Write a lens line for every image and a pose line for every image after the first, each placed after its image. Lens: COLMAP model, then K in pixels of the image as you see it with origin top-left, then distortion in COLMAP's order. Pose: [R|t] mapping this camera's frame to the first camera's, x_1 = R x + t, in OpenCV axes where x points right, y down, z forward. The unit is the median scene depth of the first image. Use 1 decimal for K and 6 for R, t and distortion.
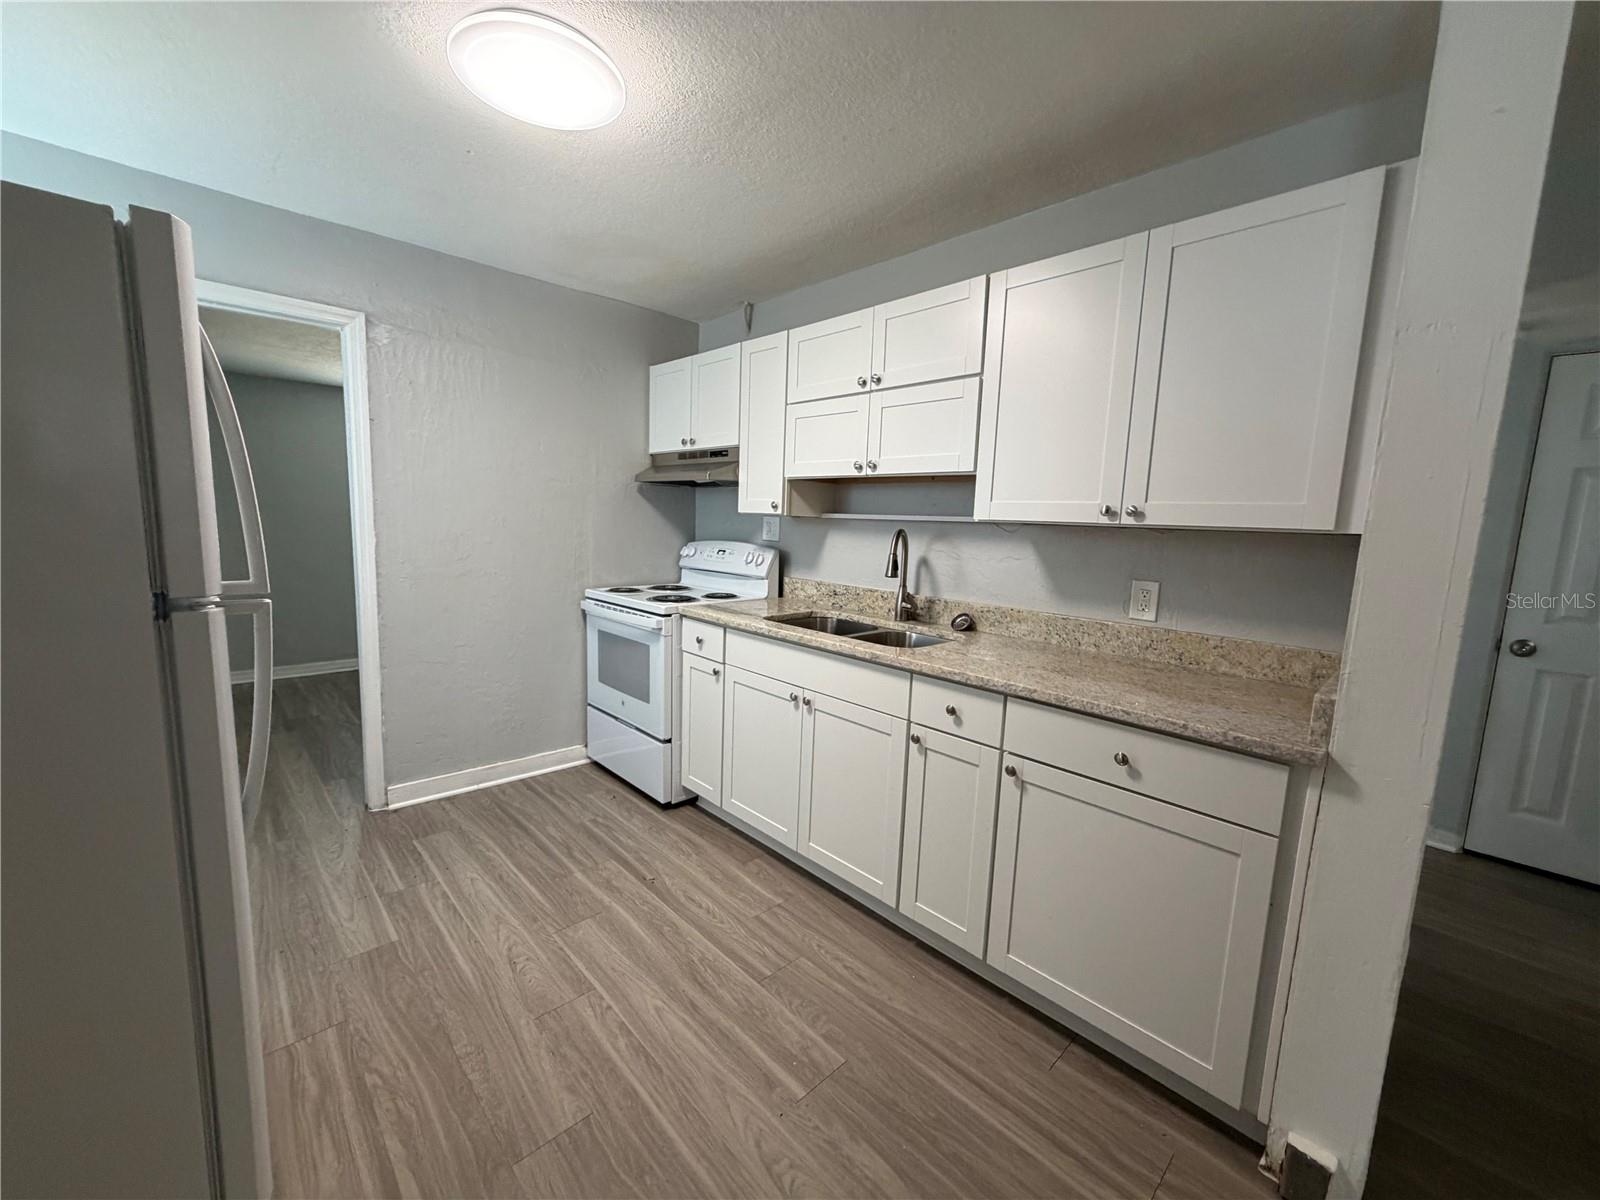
lens RADIAL K [[634.9, 0, 800.0], [0, 634.9, 600.0], [0, 0, 1]] dist [-0.002537, -0.000076]
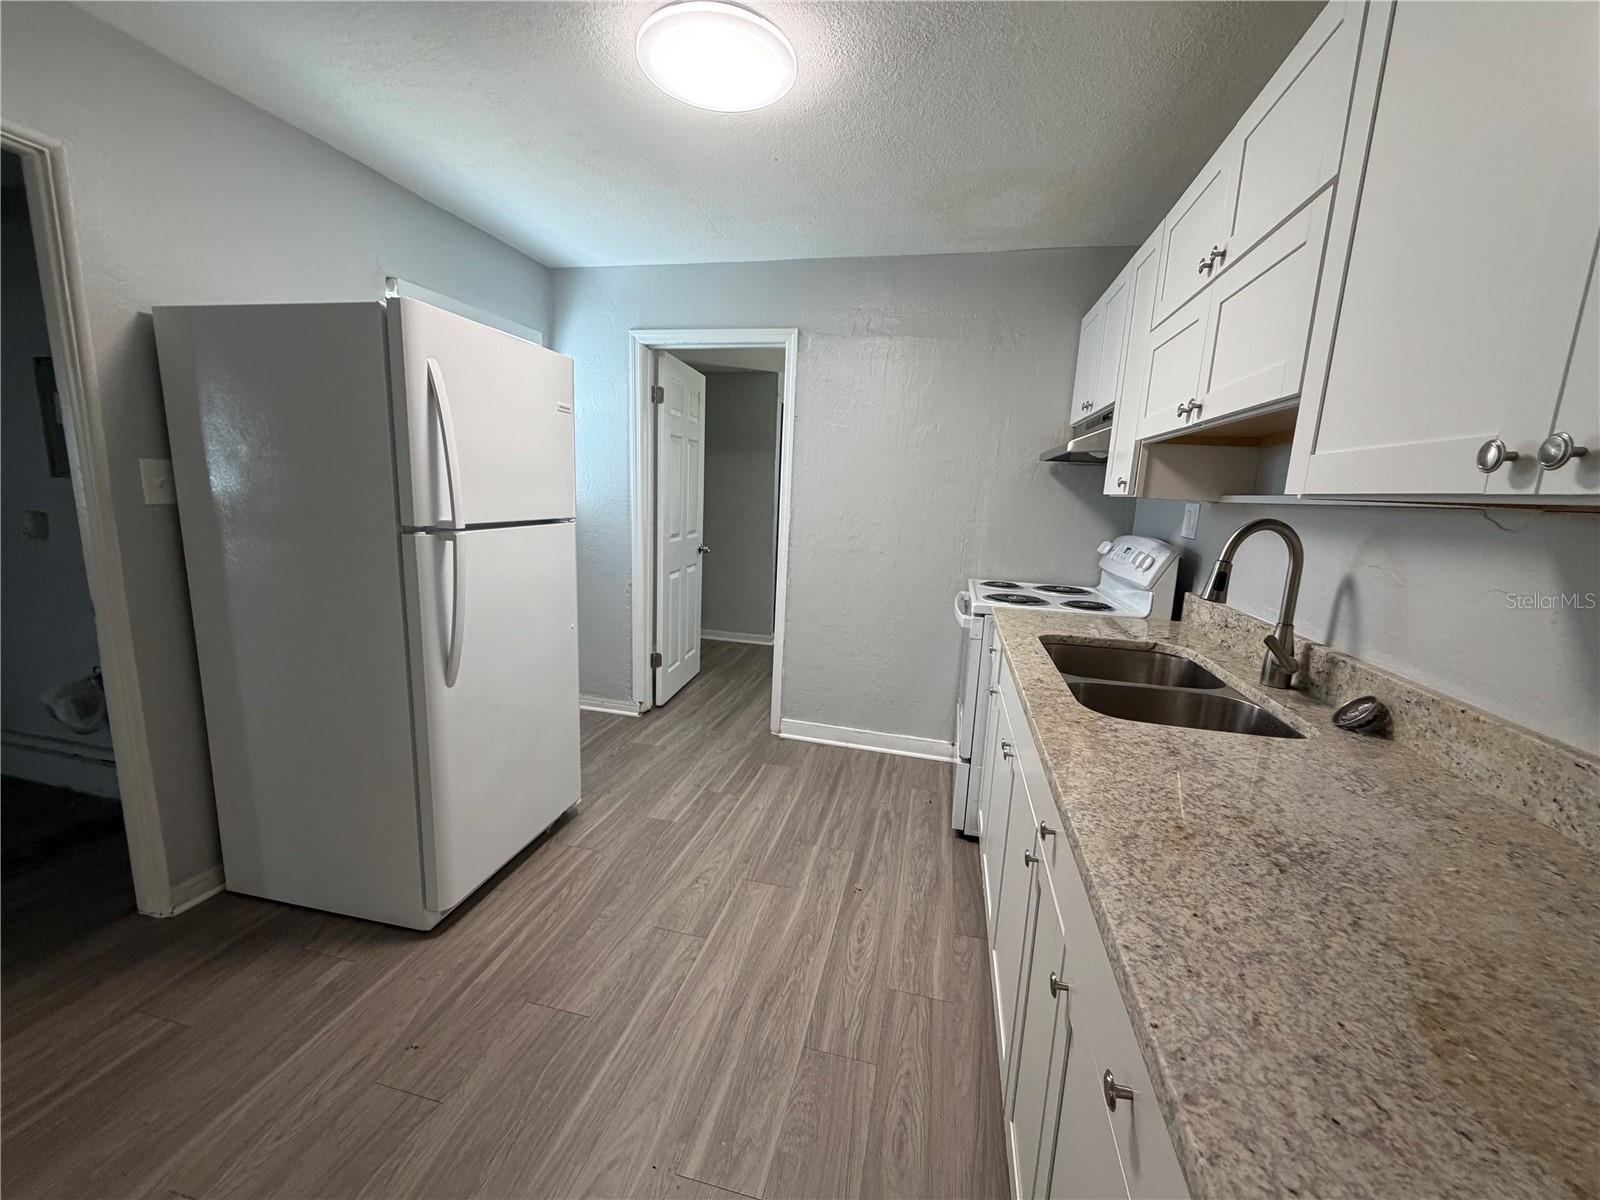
lens RADIAL K [[643.9, 0, 800.0], [0, 643.9, 600.0], [0, 0, 1]] dist [0.003541, 0.000228]
pose [[0.545376, 0.134859, -0.827271, 0.420920], [-0.135736, 0.988154, 0.071602, -0.027744], [0.827128, 0.073241, 0.557221, 0.365062]]
